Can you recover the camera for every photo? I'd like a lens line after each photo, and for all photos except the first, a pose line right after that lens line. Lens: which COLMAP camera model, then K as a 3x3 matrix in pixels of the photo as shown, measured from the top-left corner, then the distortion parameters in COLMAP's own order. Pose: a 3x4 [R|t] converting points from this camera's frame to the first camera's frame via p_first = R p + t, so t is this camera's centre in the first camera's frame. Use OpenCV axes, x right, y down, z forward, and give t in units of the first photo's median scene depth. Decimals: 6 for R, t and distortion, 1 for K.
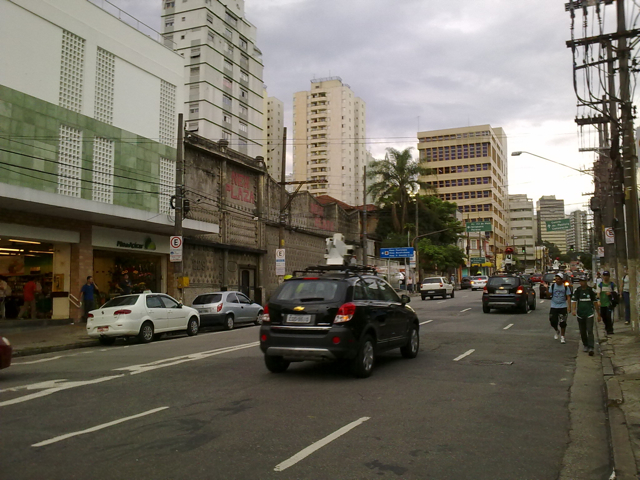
lens RADIAL K [[638.7, 0, 320.0], [0, 638.7, 240.0], [0, 0, 1]] dist [-0.015478, -0.016355]
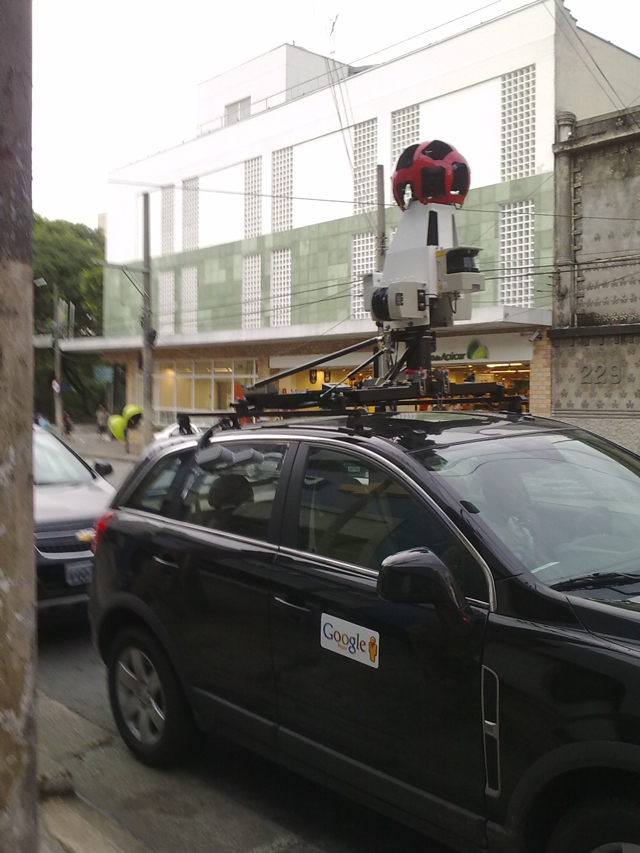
lens RADIAL K [[643.8, 0, 320.0], [0, 643.8, 426.5], [0, 0, 1]] dist [0.009923, 0.003778]
pose [[-0.294209, 0.001372, -0.955740, 0.443411], [0.058379, 0.998157, -0.016538, 0.092453], [0.953956, -0.060661, -0.293747, 1.128169]]
